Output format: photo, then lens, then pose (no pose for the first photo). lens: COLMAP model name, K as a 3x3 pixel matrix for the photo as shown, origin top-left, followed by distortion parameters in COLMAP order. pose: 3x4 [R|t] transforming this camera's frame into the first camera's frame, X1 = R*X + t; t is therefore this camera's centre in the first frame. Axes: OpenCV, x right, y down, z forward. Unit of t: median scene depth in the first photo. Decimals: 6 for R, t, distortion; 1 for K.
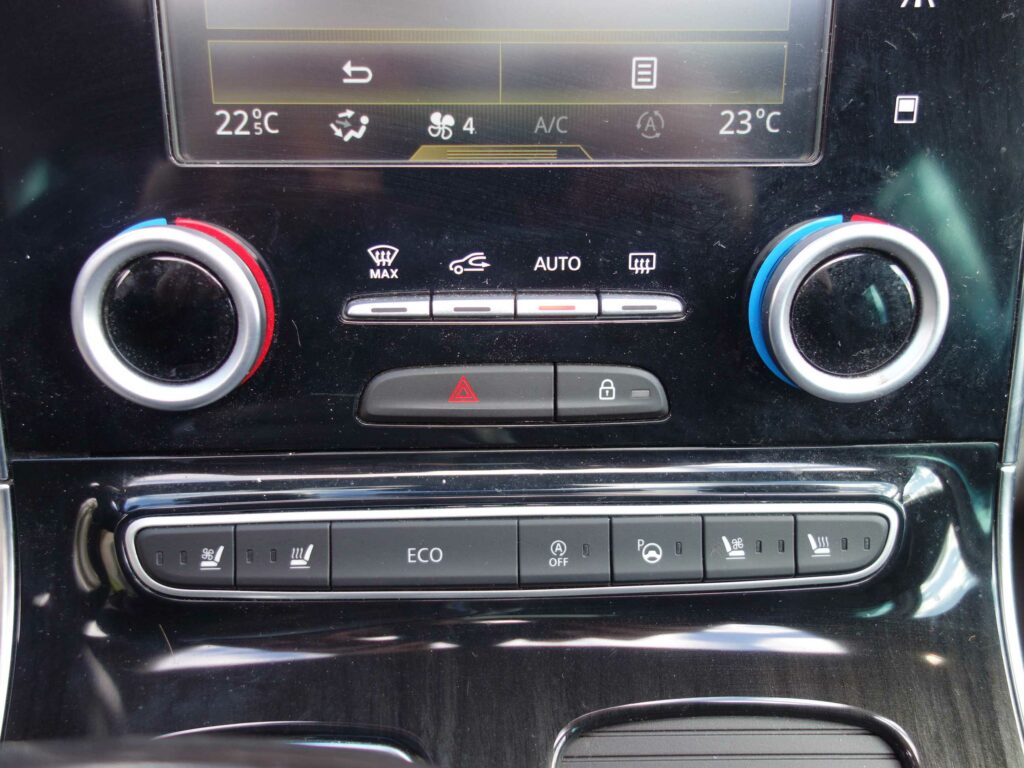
lens RADIAL K [[904.5, 0, 511.6], [0, 904.5, 381.5], [0, 0, 1]] dist [0.018643, -0.012175]
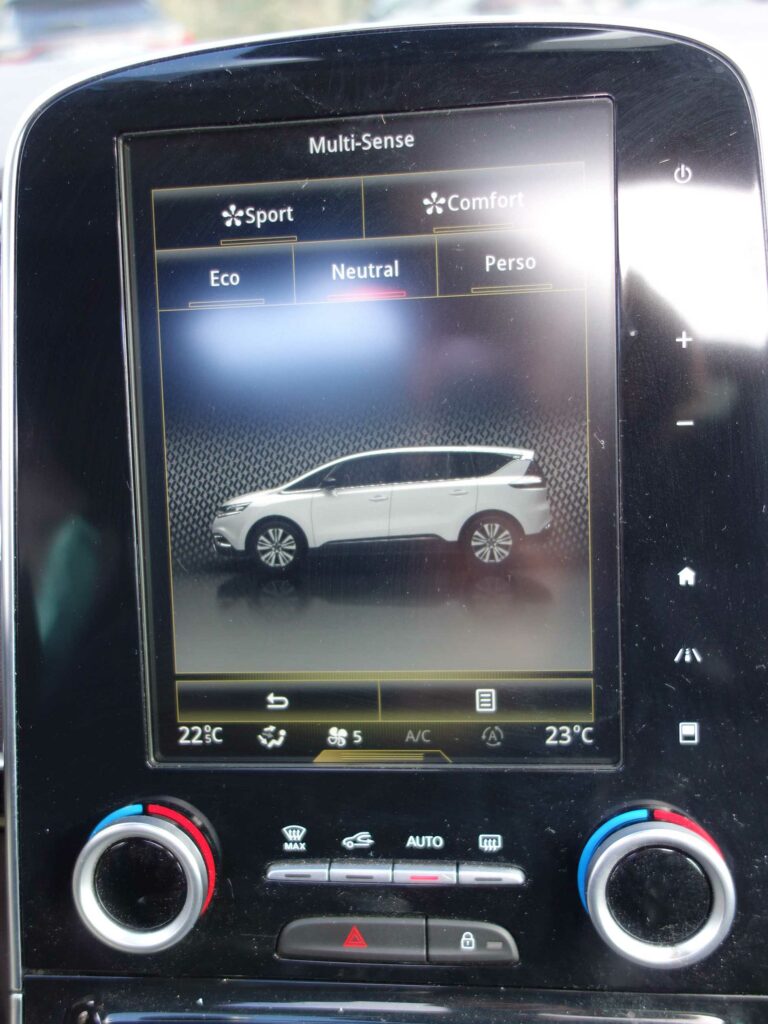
lens RADIAL K [[904.5, 0, 380.8], [0, 904.5, 511.3], [0, 0, 1]] dist [0.018643, -0.012175]
pose [[0.988892, -0.022184, -0.146974, 0.193234], [-0.005067, 0.983193, -0.182498, -0.364145], [0.148553, 0.181215, 0.972159, -0.374493]]
